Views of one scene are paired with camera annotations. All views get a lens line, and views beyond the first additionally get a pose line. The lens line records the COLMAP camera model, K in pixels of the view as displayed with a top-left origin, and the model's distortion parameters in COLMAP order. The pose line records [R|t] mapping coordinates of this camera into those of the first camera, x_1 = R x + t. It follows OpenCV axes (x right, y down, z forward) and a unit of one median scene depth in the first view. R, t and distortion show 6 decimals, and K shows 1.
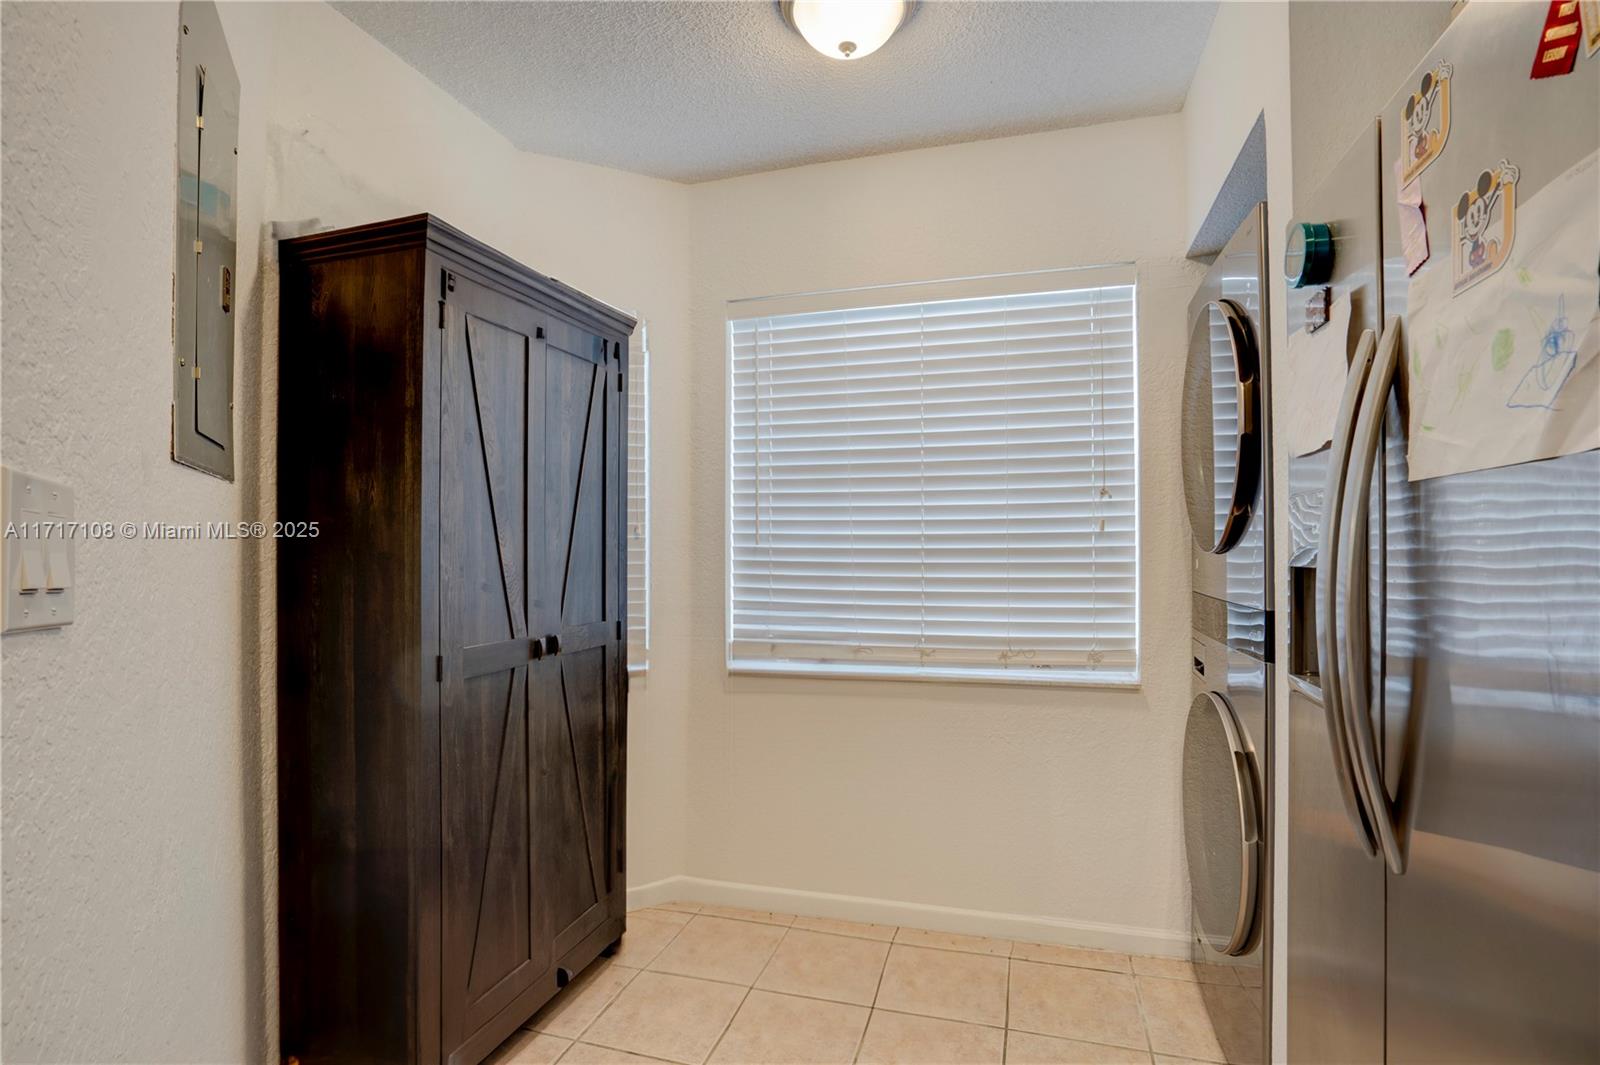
lens RADIAL K [[745.1, 0, 808.8], [0, 745.1, 544.3], [0, 0, 1]] dist [-0.057949, 0.021331]
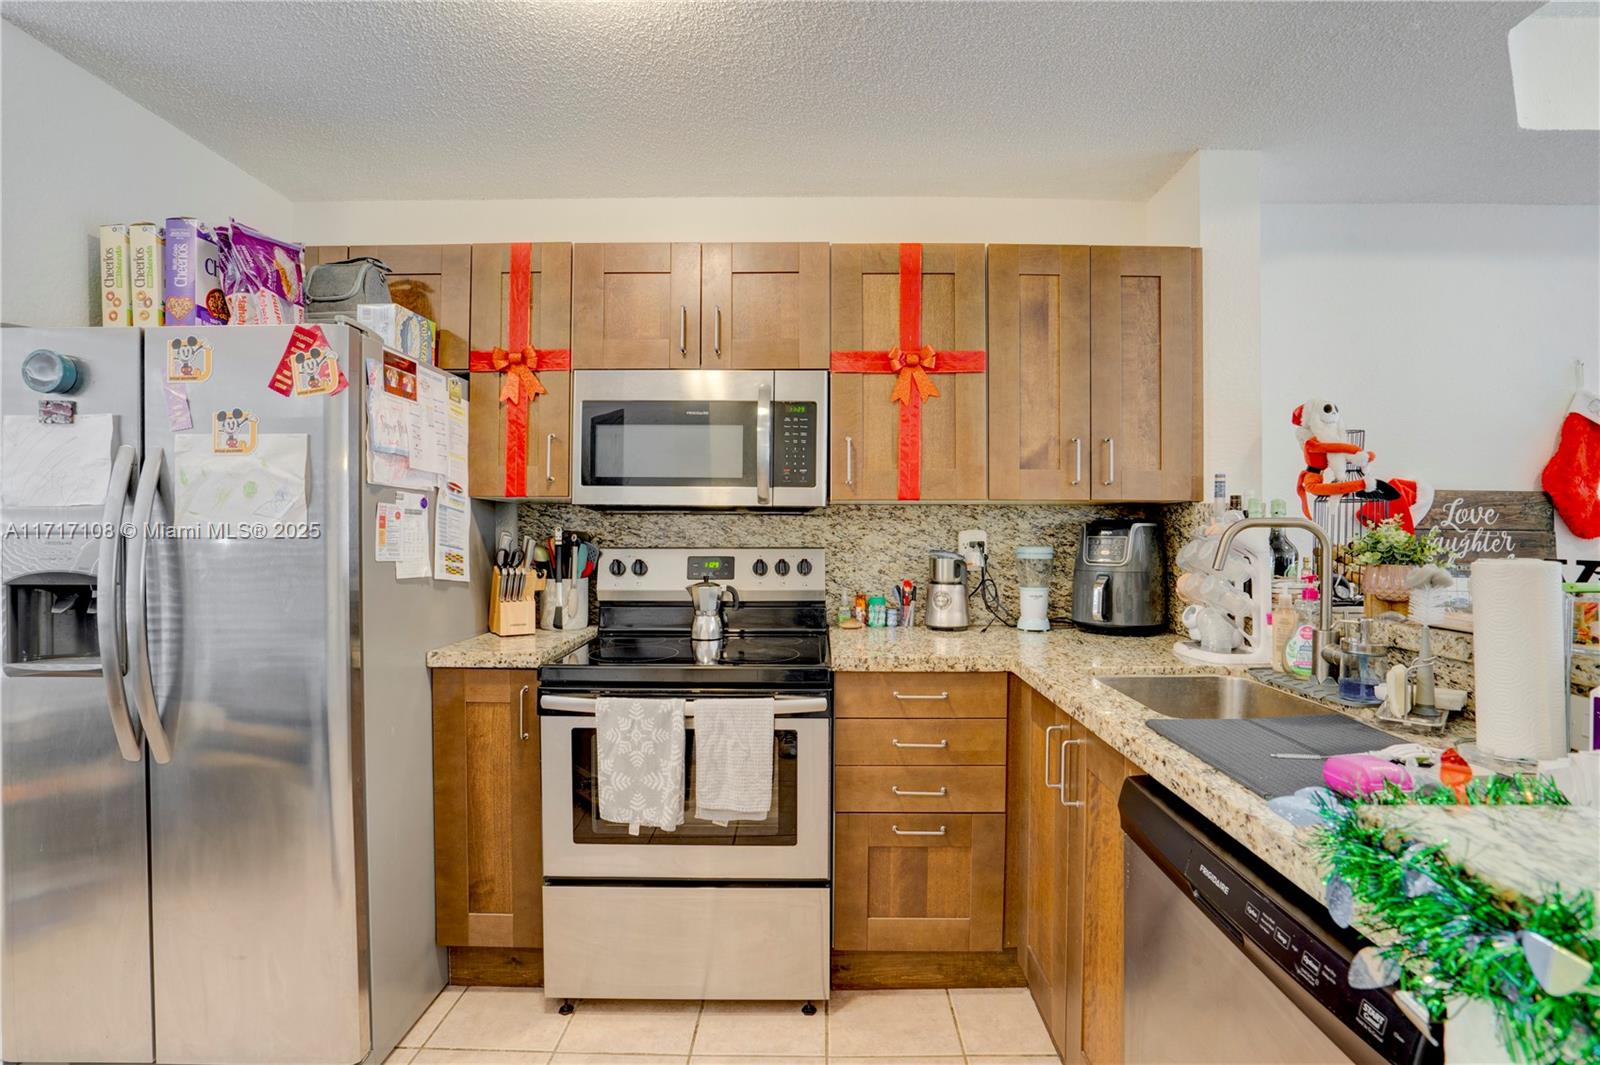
lens RADIAL K [[744.5, 0, 815.4], [0, 744.5, 540.1], [0, 0, 1]] dist [-0.056702, 0.025131]
pose [[-0.284315, -0.010127, 0.958678, -0.589727], [-0.006645, 0.999941, 0.008593, -0.042287], [-0.958708, -0.003927, -0.284365, -0.037556]]
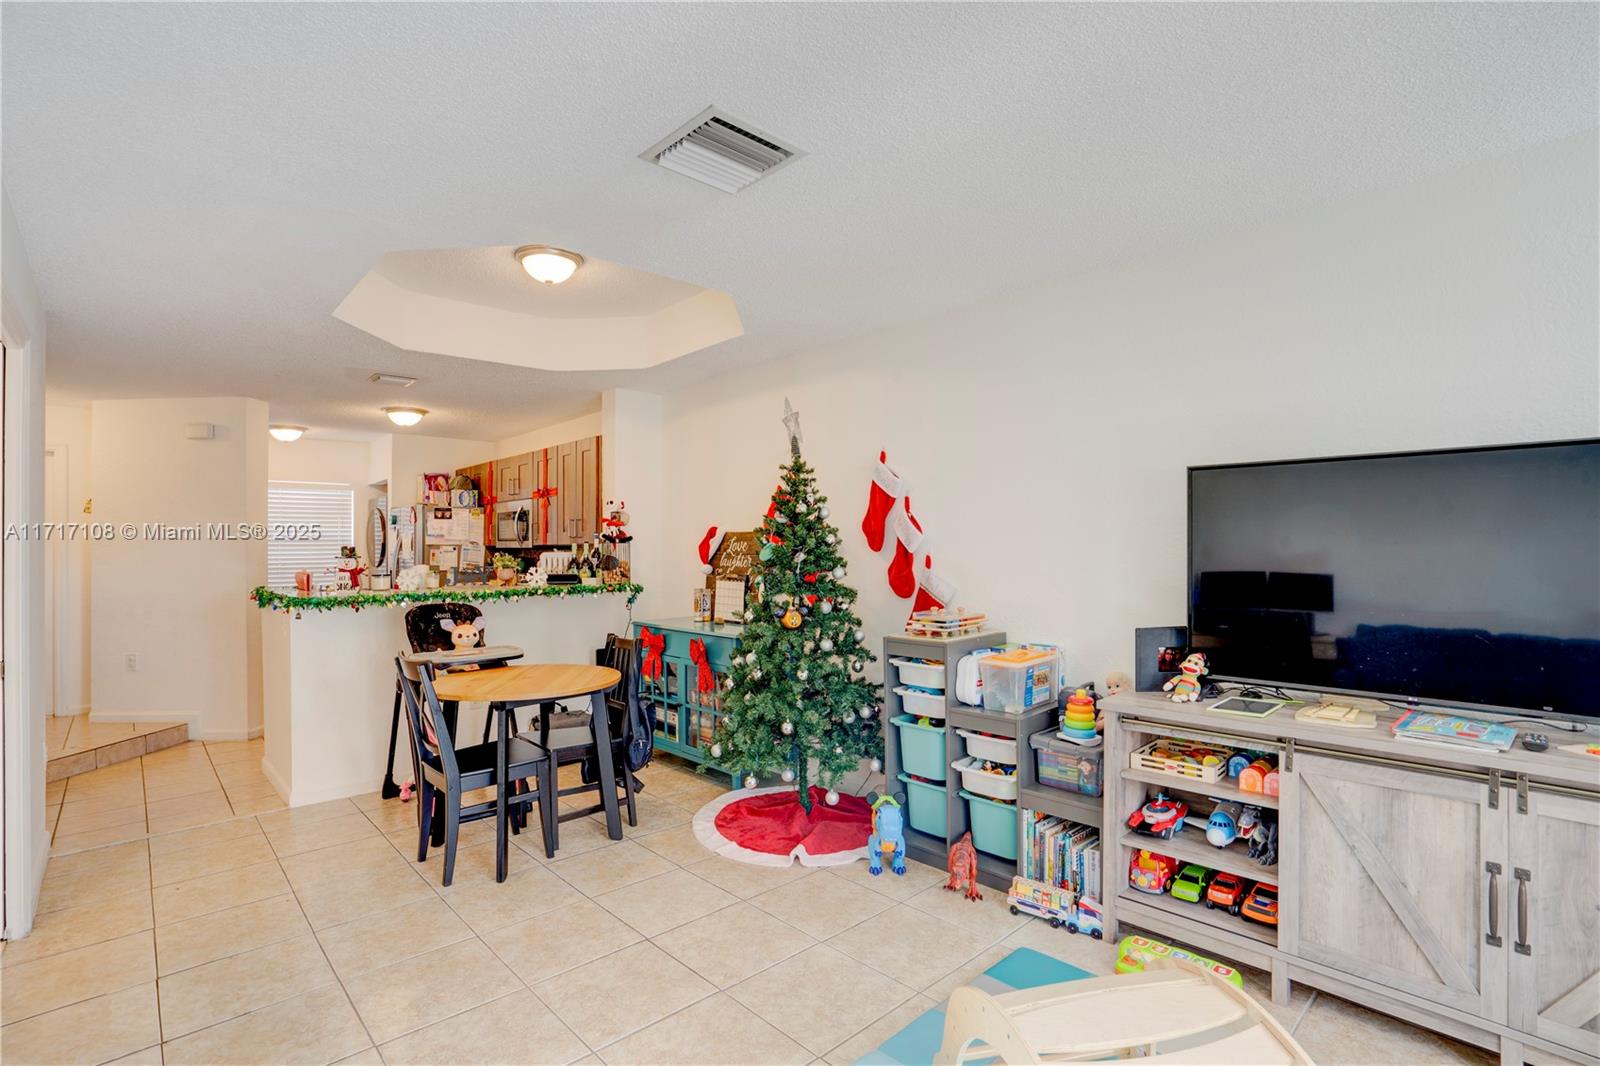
lens RADIAL K [[745.1, 0, 808.8], [0, 745.1, 544.8], [0, 0, 1]] dist [-0.057949, 0.021331]
pose [[0.501009, 0.005936, 0.865422, -1.507915], [0.001465, 0.999969, -0.007708, -0.067978], [-0.865441, 0.005130, 0.500984, -2.667841]]
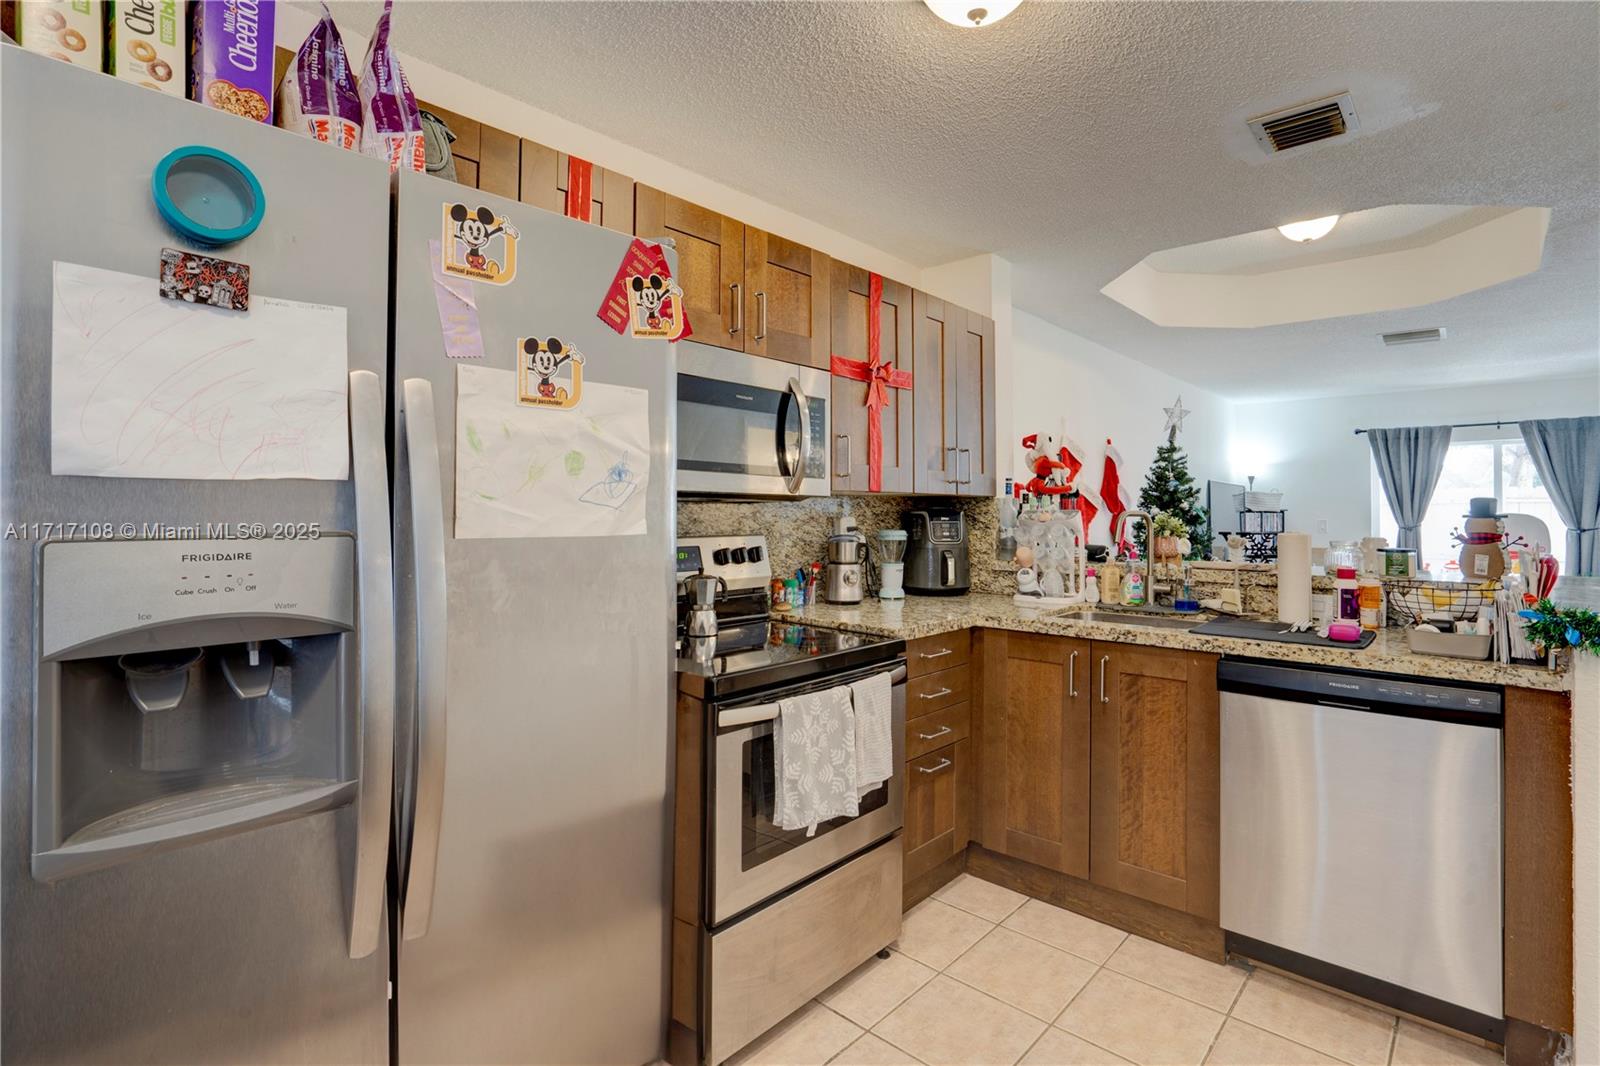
lens RADIAL K [[779.0, 0, 822.4], [0, 779.0, 503.0], [0, 0, 1]] dist [-0.053005, 0.026386]
pose [[-0.909782, 0.003814, 0.415068, -0.076178], [-0.004501, 0.999808, -0.019053, -0.047796], [-0.415061, -0.019203, -0.909591, 0.725099]]
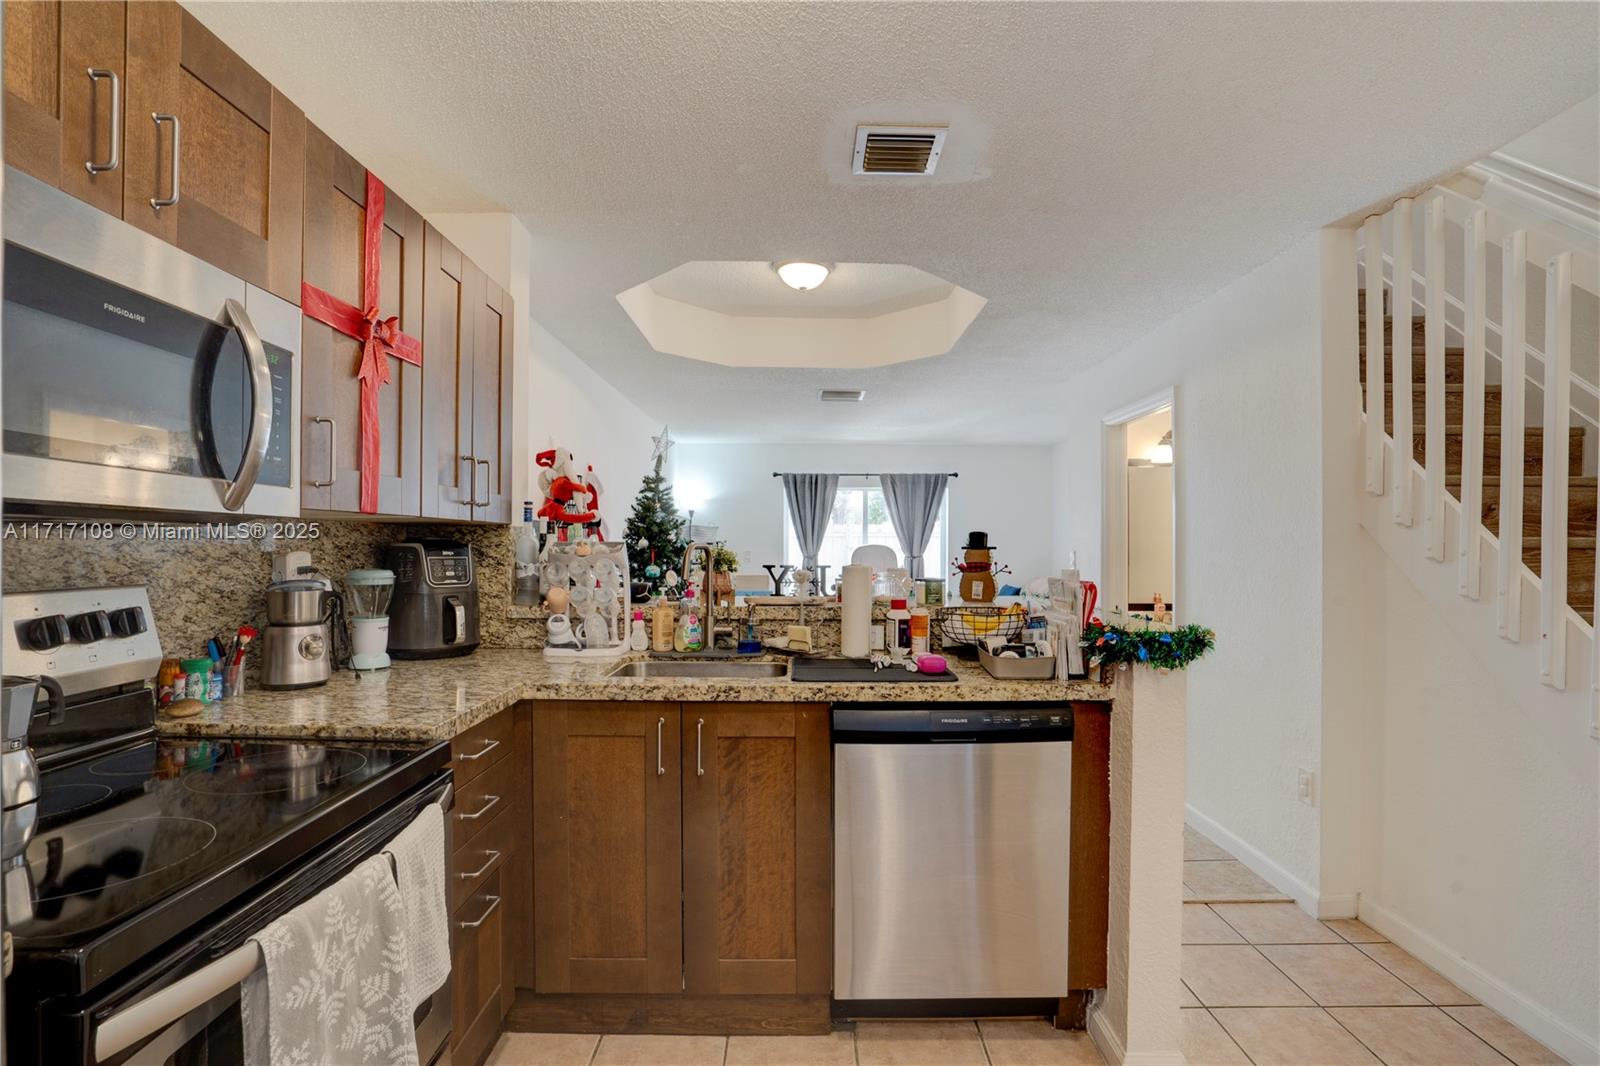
lens RADIAL K [[754.0, 0, 822.8], [0, 754.0, 544.0], [0, 0, 1]] dist [-0.062305, 0.027604]
pose [[-0.950522, -0.001326, -0.310655, 0.158048], [0.001150, 0.999969, -0.007787, -0.051348], [0.310656, -0.007759, -0.950491, 0.426343]]
